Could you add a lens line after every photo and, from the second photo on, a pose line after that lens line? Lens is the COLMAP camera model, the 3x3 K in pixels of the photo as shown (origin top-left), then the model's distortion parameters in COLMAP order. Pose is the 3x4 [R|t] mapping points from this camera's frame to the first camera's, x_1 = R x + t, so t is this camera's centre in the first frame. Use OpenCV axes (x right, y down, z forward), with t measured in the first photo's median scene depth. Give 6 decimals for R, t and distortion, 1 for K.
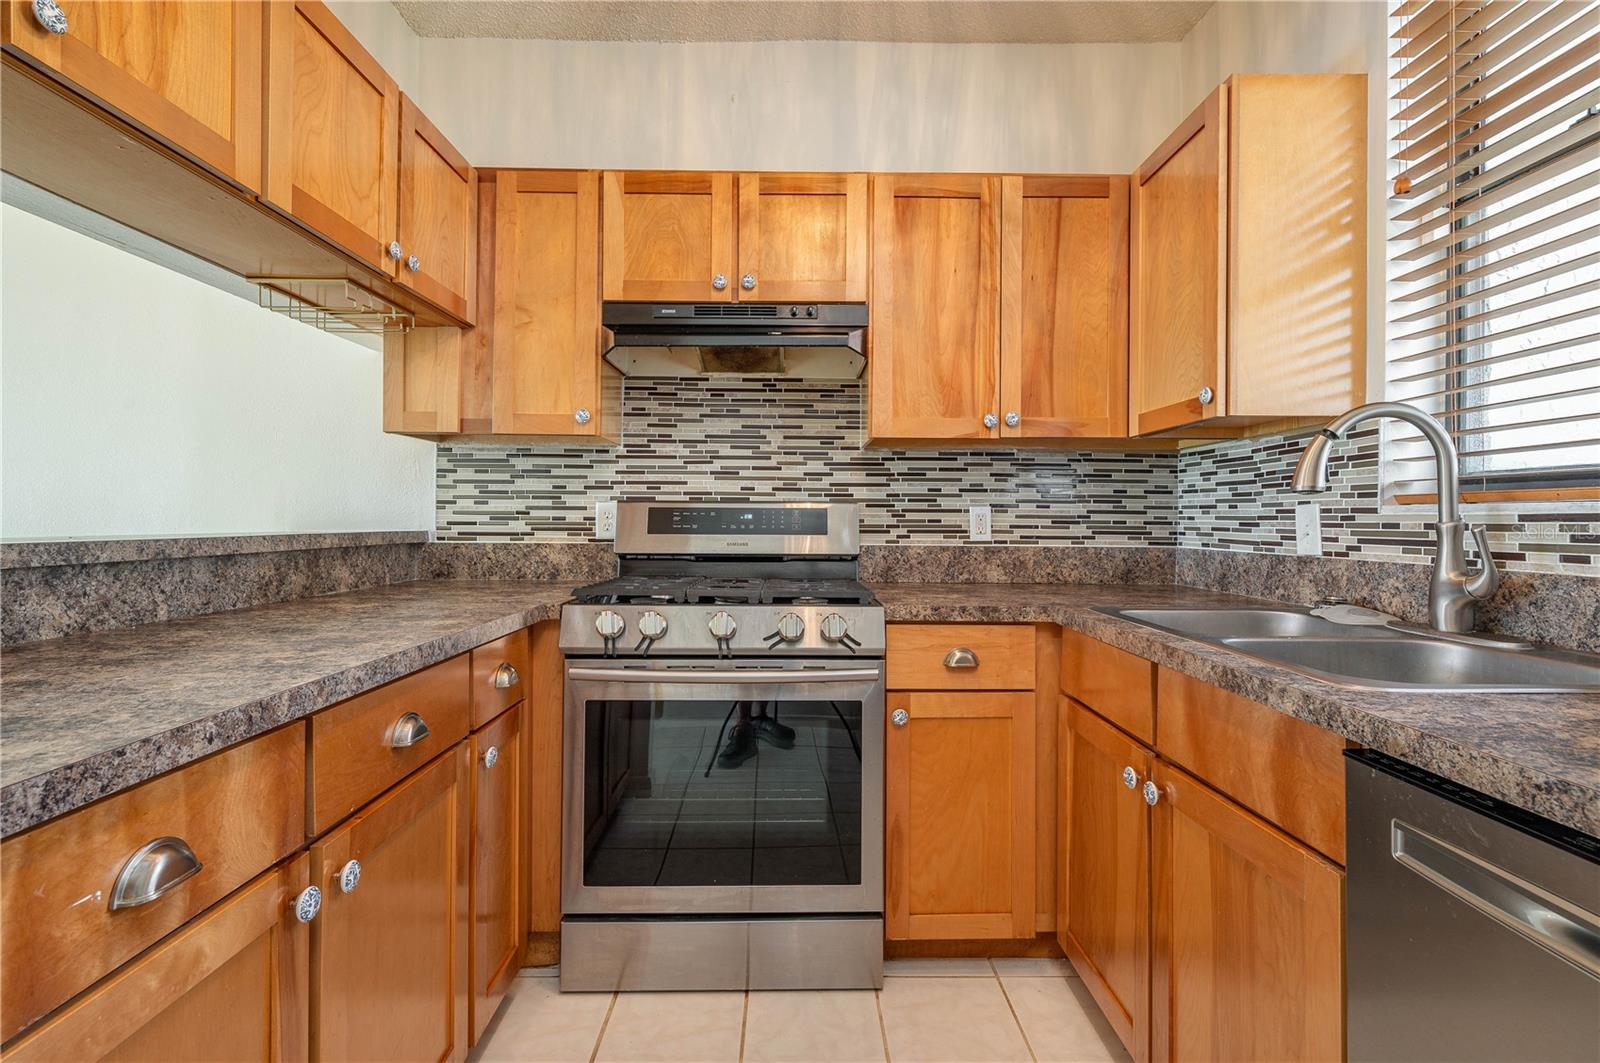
lens RADIAL K [[730.3, 0, 801.8], [0, 730.3, 520.3], [0, 0, 1]] dist [0.000529, 0.000195]
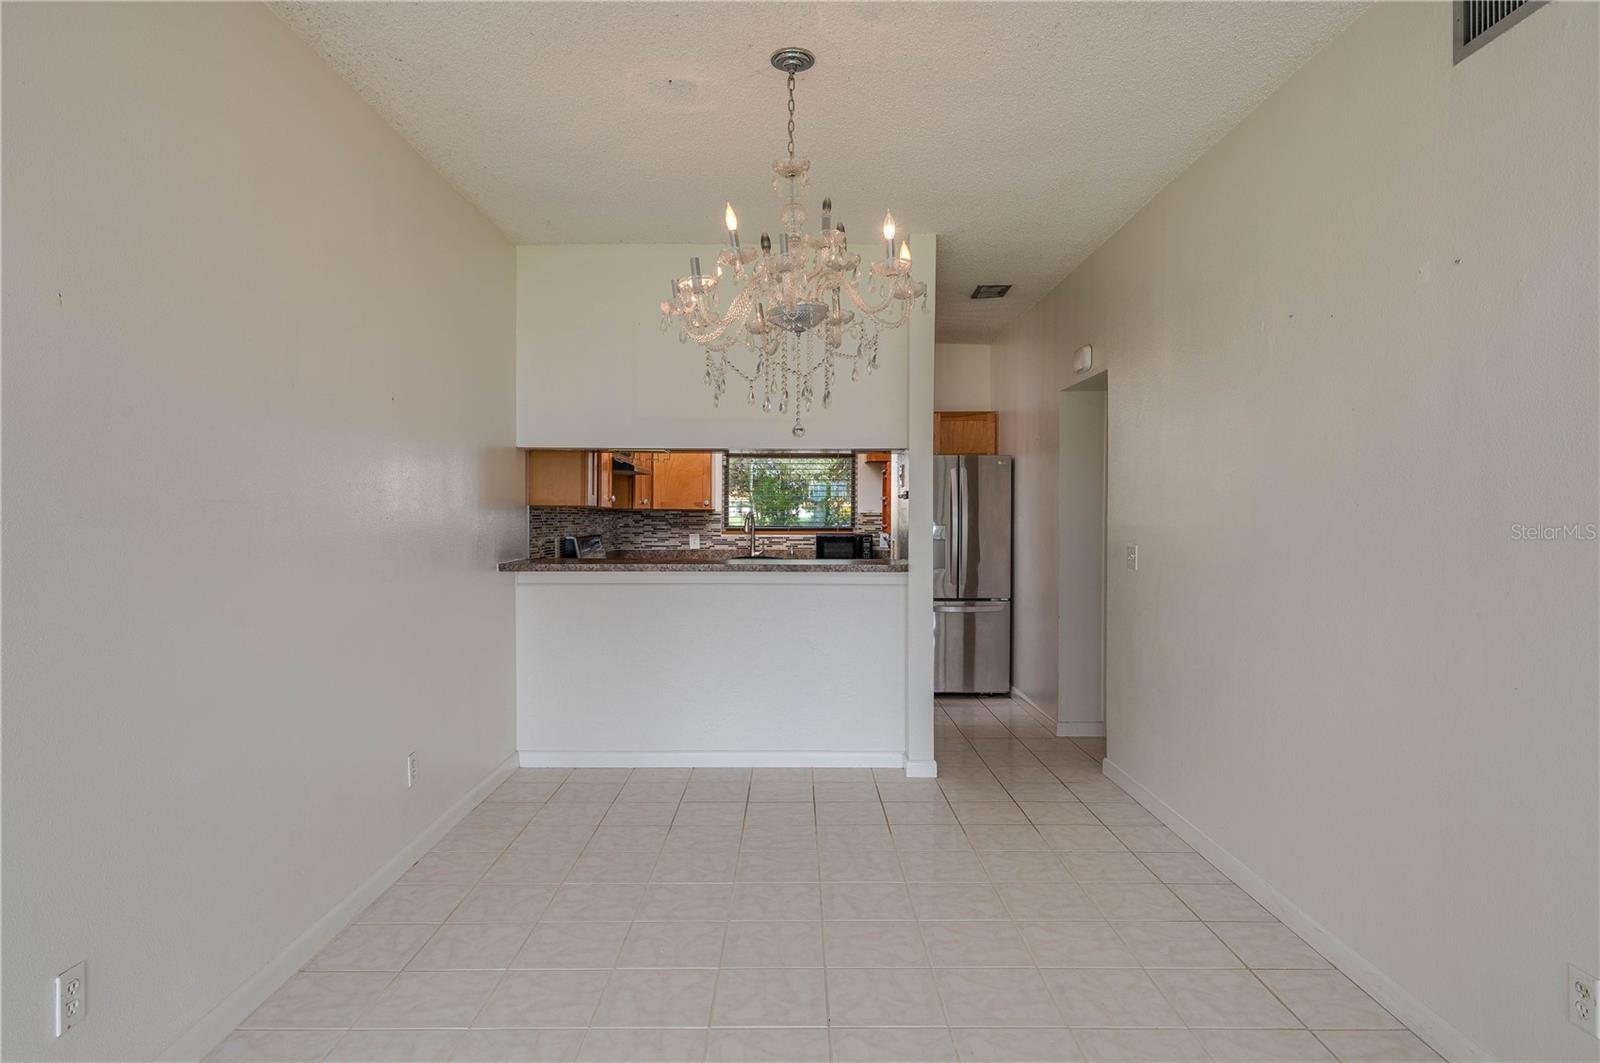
lens RADIAL K [[895.6, 0, 800.4], [0, 895.6, 531.4], [0, 0, 1]] dist [0.003287, 0.000217]
pose [[-0.004696, -0.001118, 0.999988, -3.155045], [-0.001373, 0.999998, 0.001112, -0.034490], [-0.999988, -0.001368, -0.004697, 0.511364]]
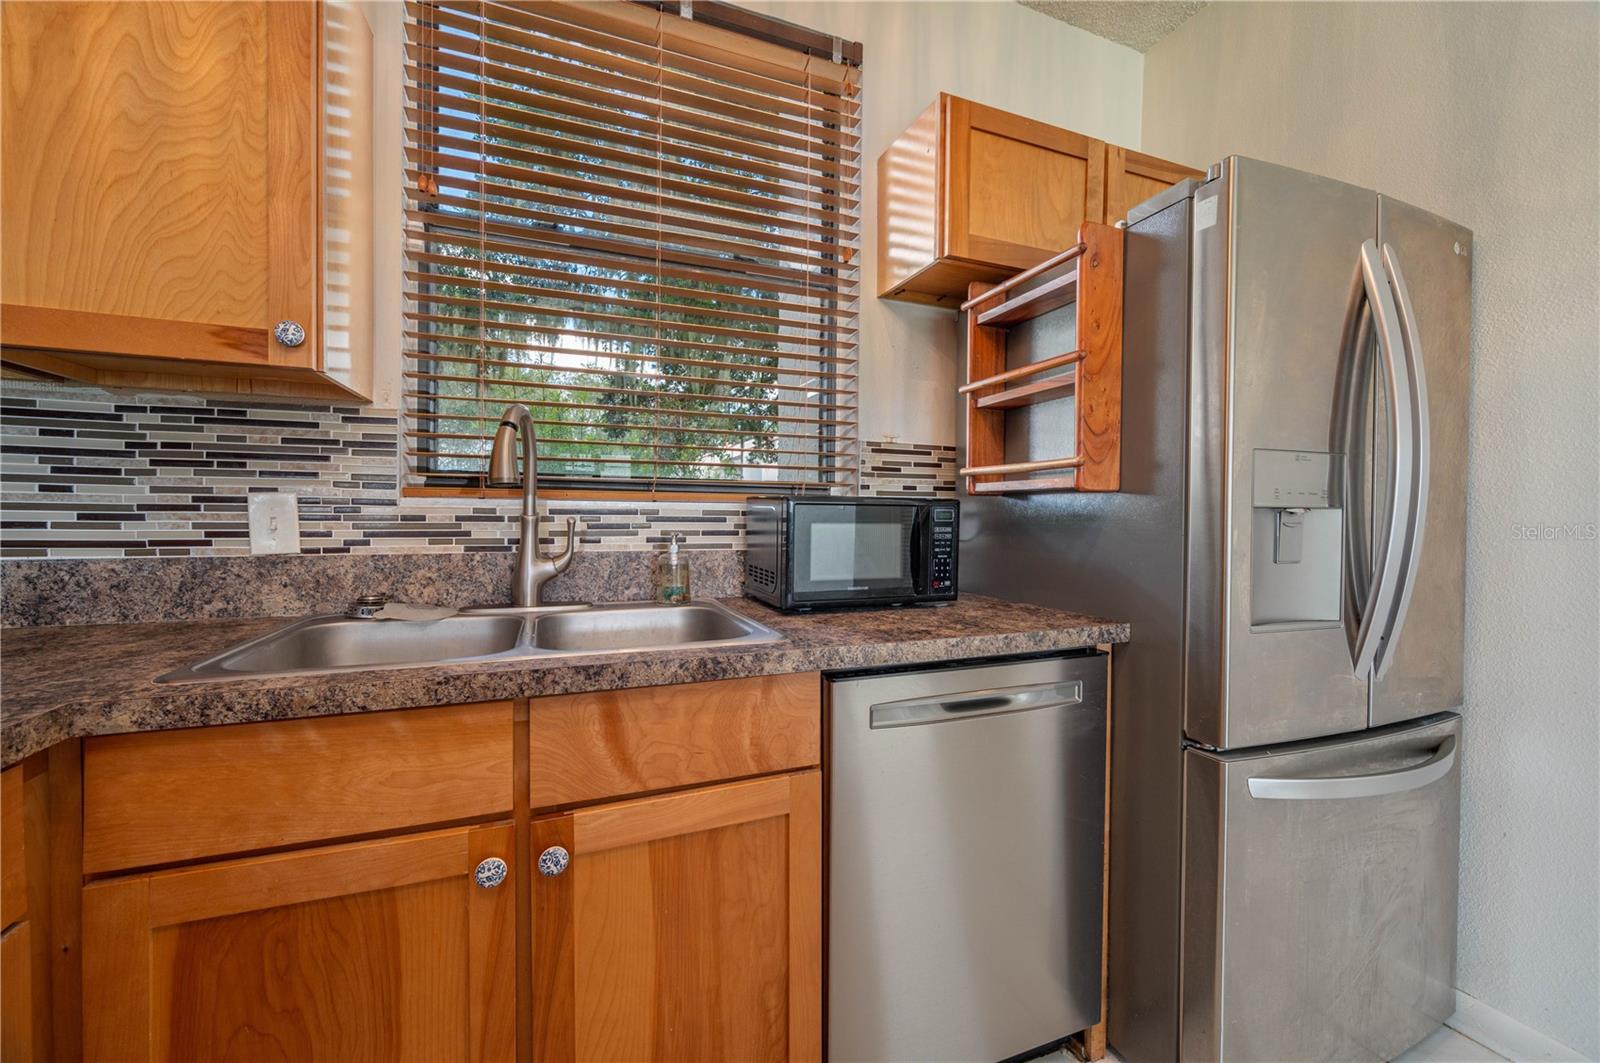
lens RADIAL K [[639.4, 0, 800.1], [0, 639.4, 524.1], [0, 0, 1]] dist [-0.001386, -0.000147]
pose [[-0.362156, -0.035343, 0.931447, -0.173224], [-0.014258, 0.999374, 0.032377, -0.016667], [-0.932009, -0.001555, -0.362433, 0.671177]]
